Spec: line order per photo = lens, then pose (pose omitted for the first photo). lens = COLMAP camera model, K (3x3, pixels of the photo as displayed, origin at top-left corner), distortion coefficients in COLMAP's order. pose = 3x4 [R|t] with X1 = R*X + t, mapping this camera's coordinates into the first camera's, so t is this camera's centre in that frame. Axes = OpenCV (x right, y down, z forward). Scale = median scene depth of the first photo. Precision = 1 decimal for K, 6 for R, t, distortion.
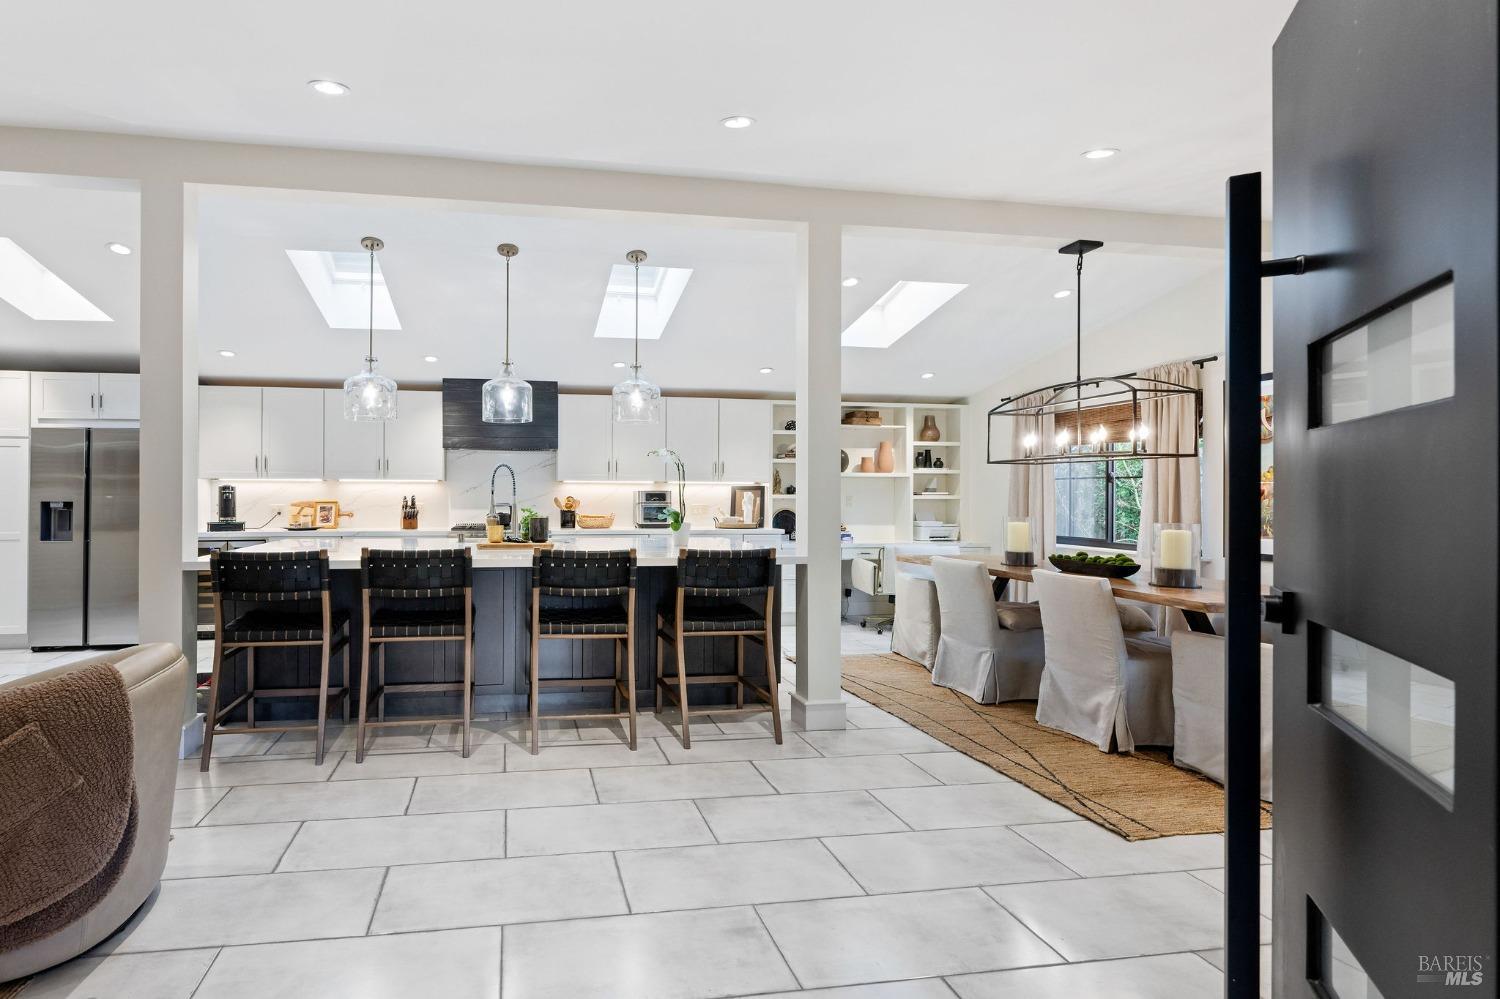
lens RADIAL K [[713.4, 0, 617.8], [0, 713.4, 493.8], [0, 0, 1]] dist [0.000825, 0.000199]
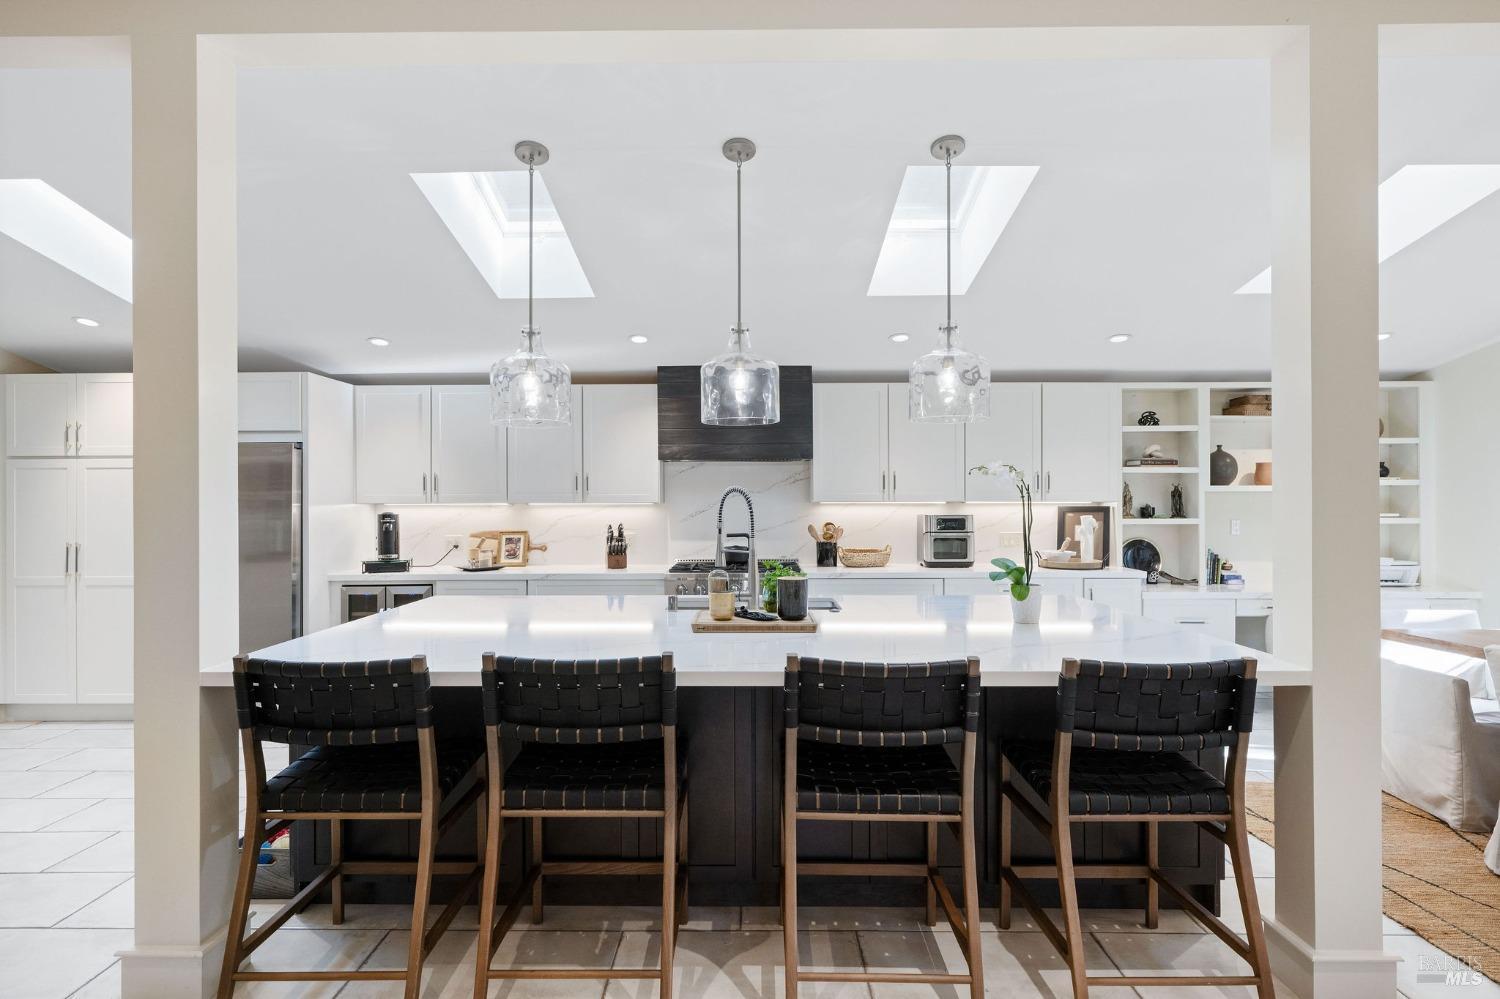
lens RADIAL K [[738.7, 0, 744.3], [0, 738.7, 495.2], [0, 0, 1]] dist [-0.000491, -0.014768]
pose [[0.987192, -0.007394, -0.159368, -0.043978], [0.007393, 0.999972, -0.000601, -0.033971], [0.159368, -0.000585, 0.987219, 0.328021]]
